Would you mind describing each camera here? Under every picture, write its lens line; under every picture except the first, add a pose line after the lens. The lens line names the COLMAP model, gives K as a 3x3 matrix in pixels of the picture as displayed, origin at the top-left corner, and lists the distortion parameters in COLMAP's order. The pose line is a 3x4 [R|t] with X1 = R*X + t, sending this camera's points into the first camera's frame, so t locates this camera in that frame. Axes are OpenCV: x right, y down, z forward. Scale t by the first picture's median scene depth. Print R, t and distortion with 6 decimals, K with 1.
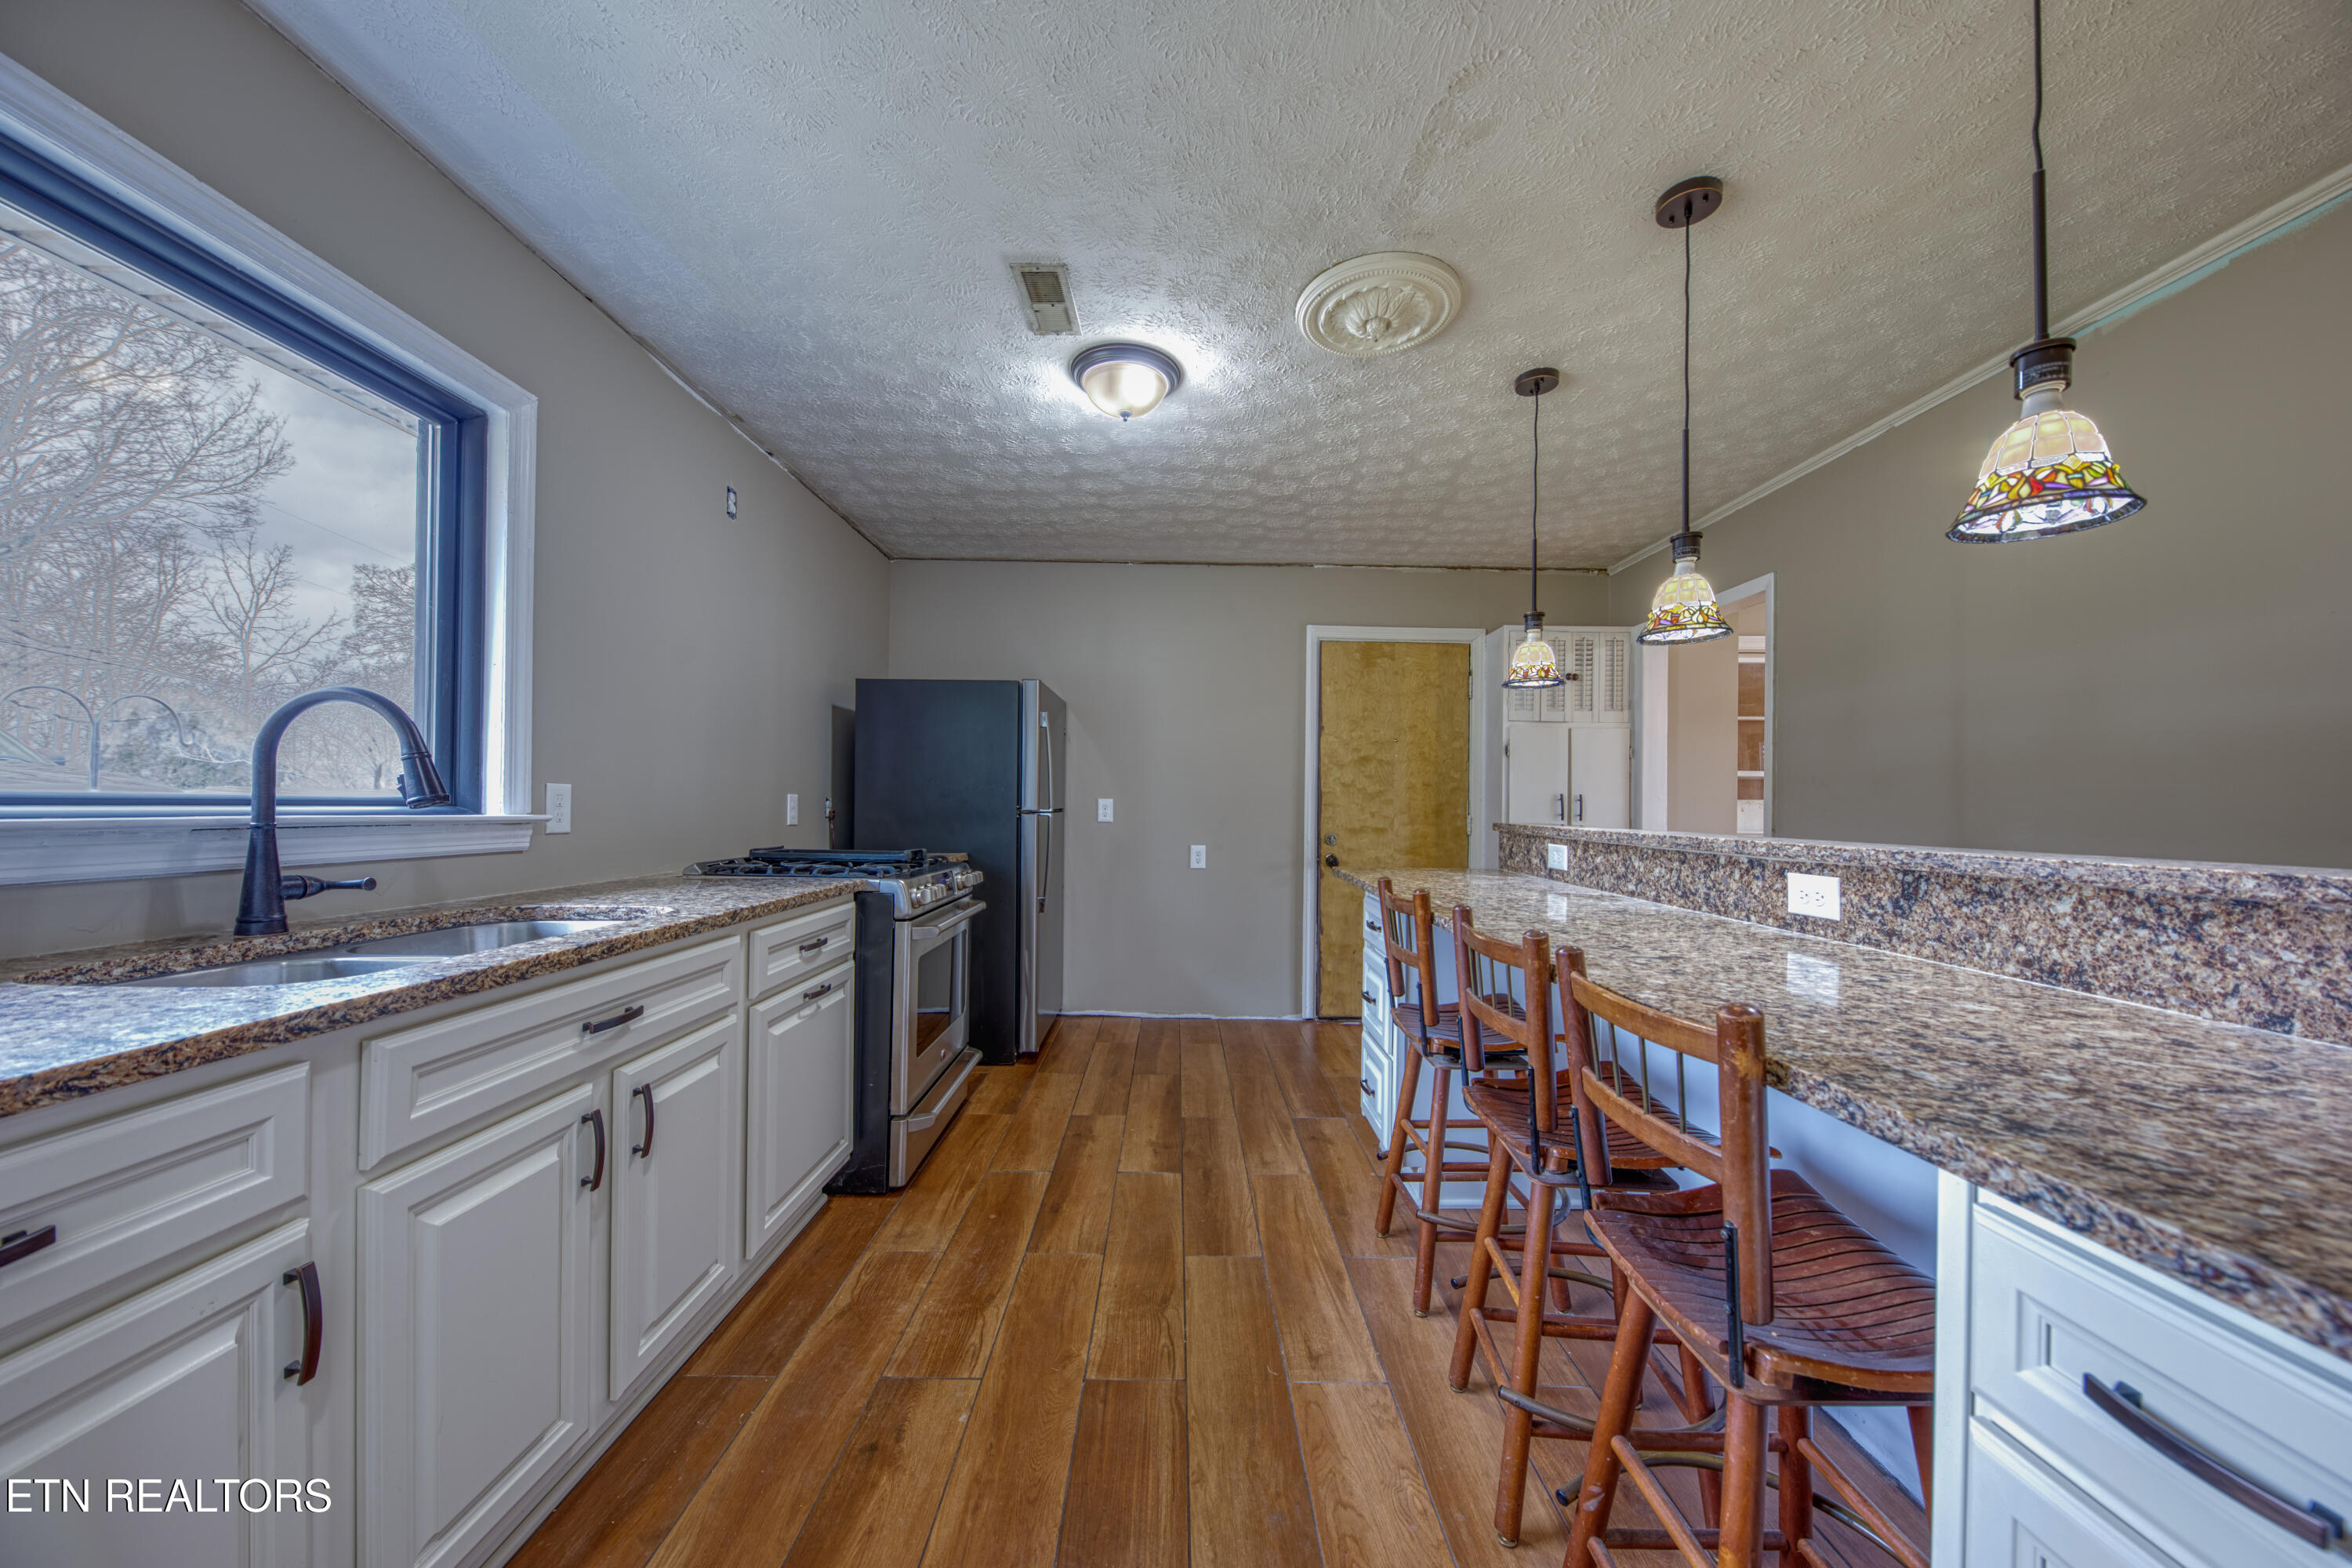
lens RADIAL K [[828.8, 0, 1174.0], [0, 828.8, 793.5], [0, 0, 1]] dist [0.002215, -0.002204]
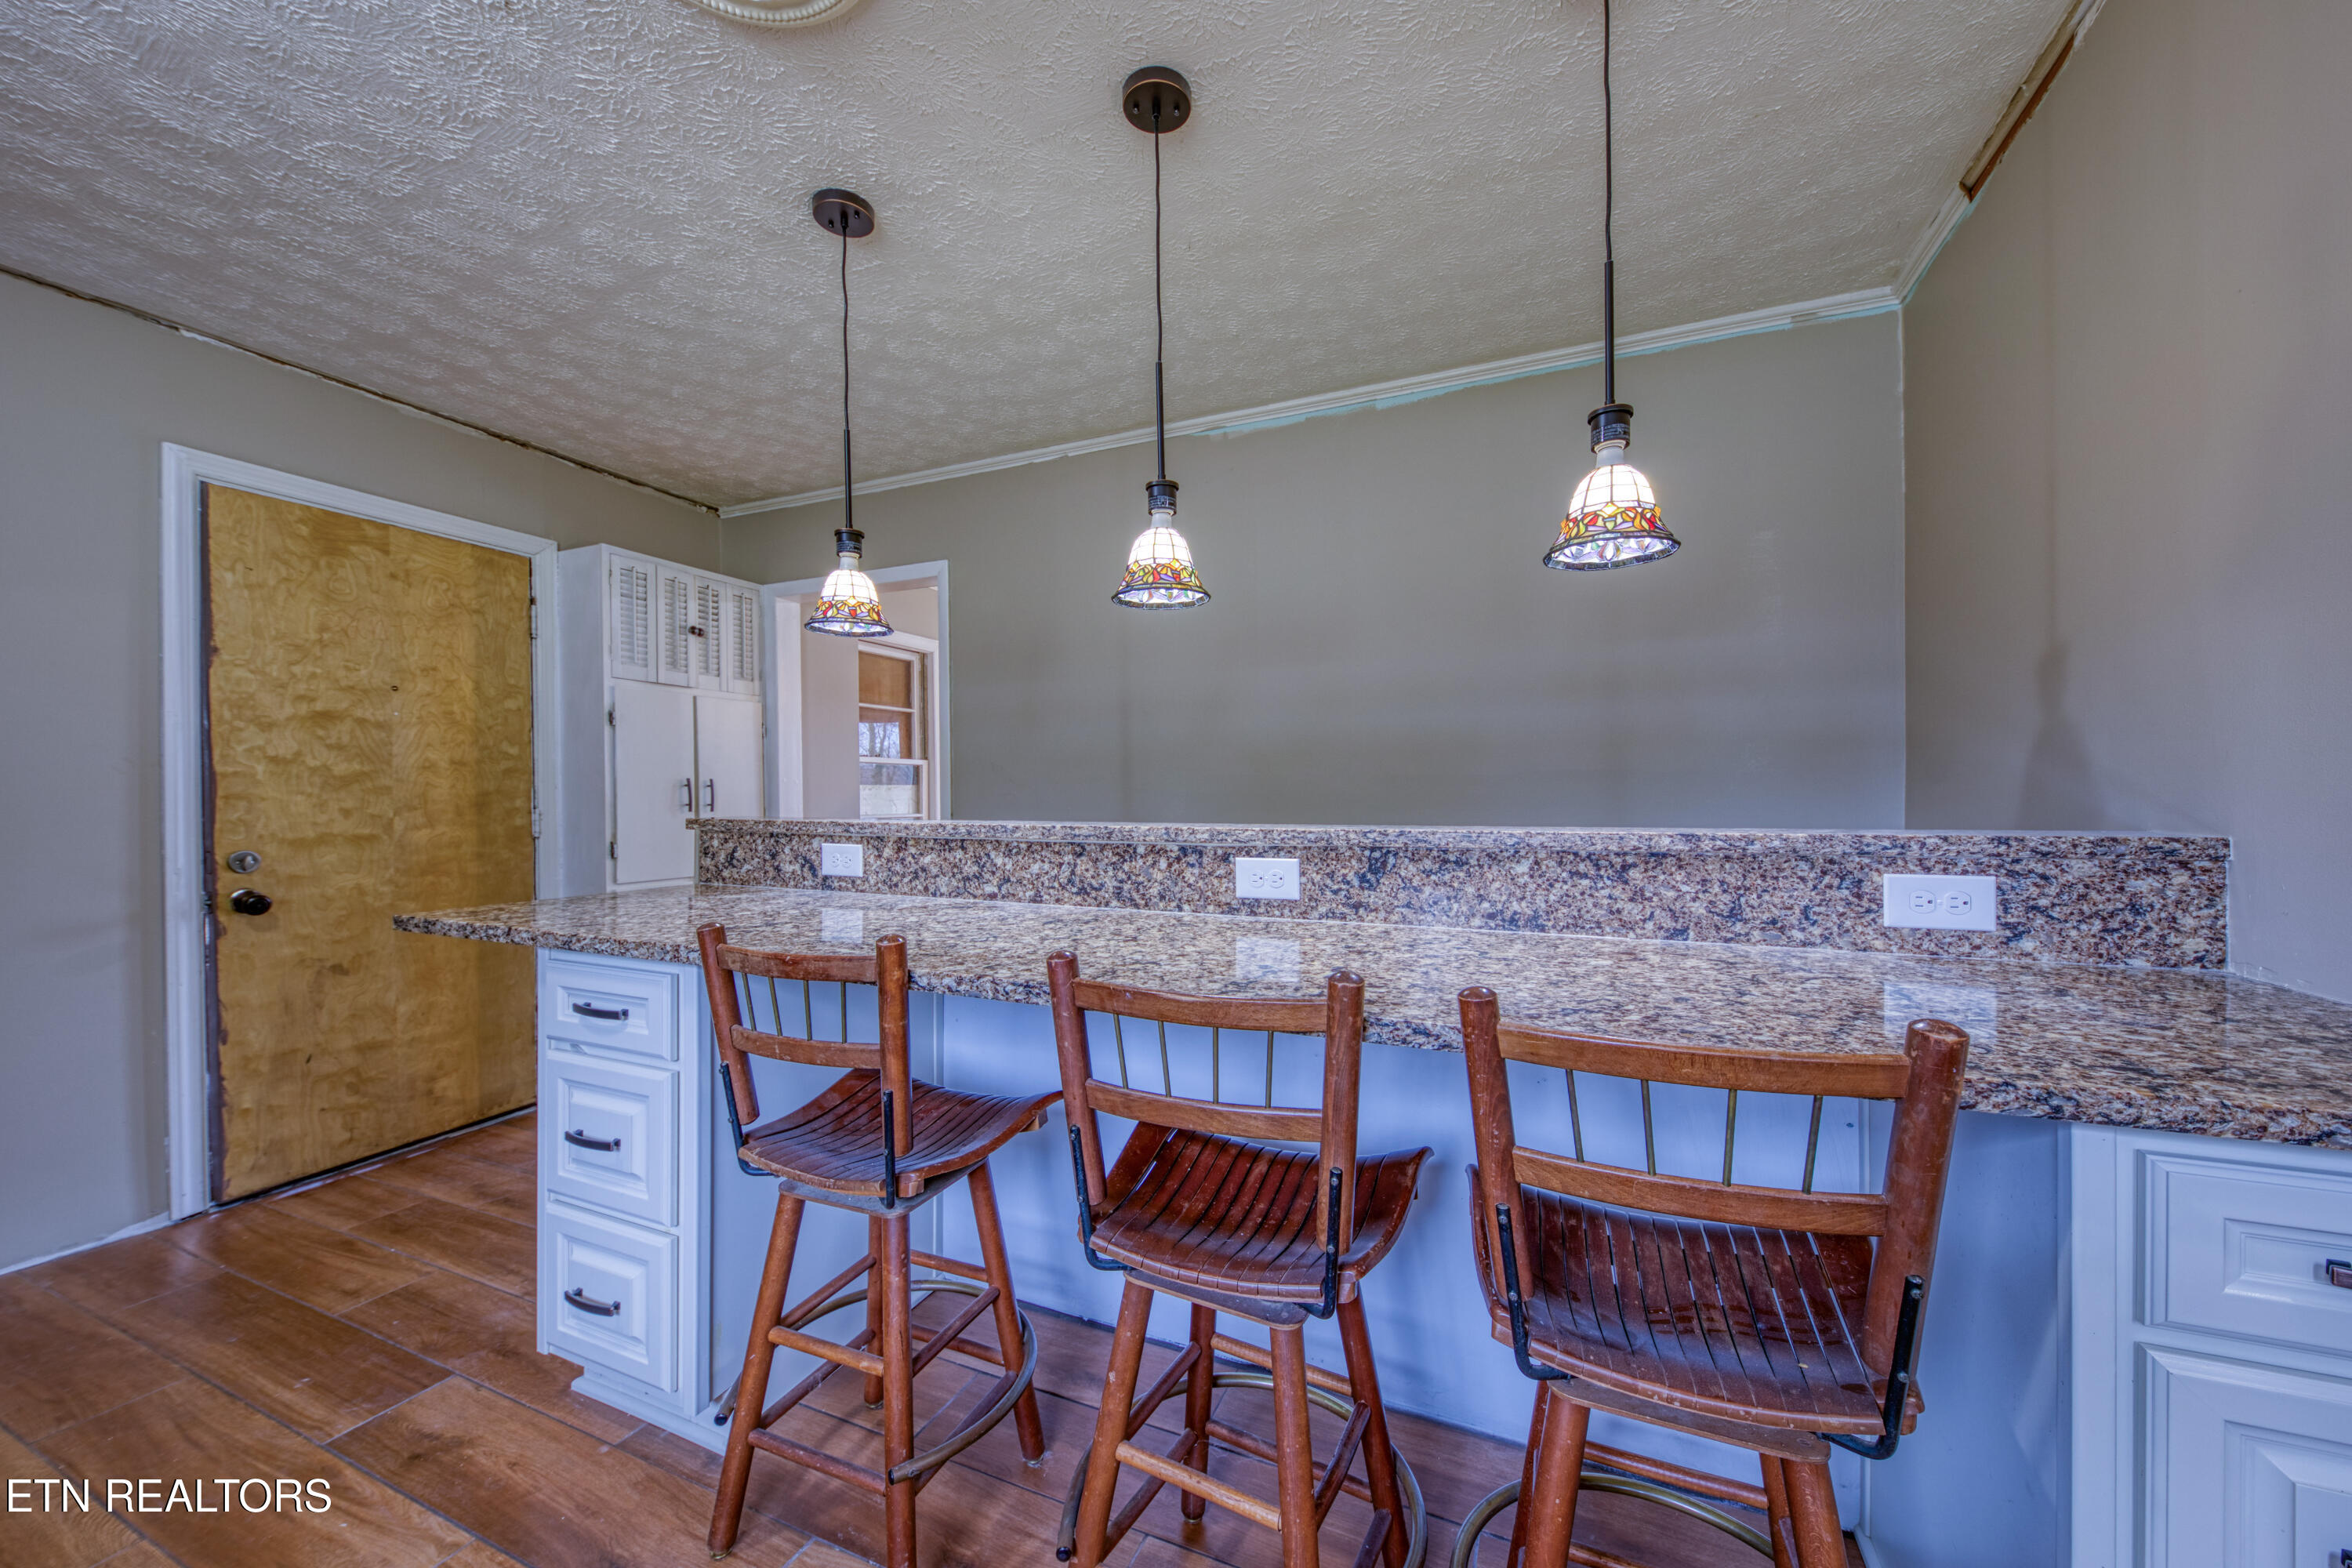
lens RADIAL K [[828.8, 0, 1181.5], [0, 828.8, 795.2], [0, 0, 1]] dist [0.002215, -0.002204]
pose [[0.385750, -0.014190, 0.922494, -0.172536], [-0.003216, 0.999855, 0.016725, 0.003907], [-0.922598, -0.009418, 0.385648, 0.590583]]
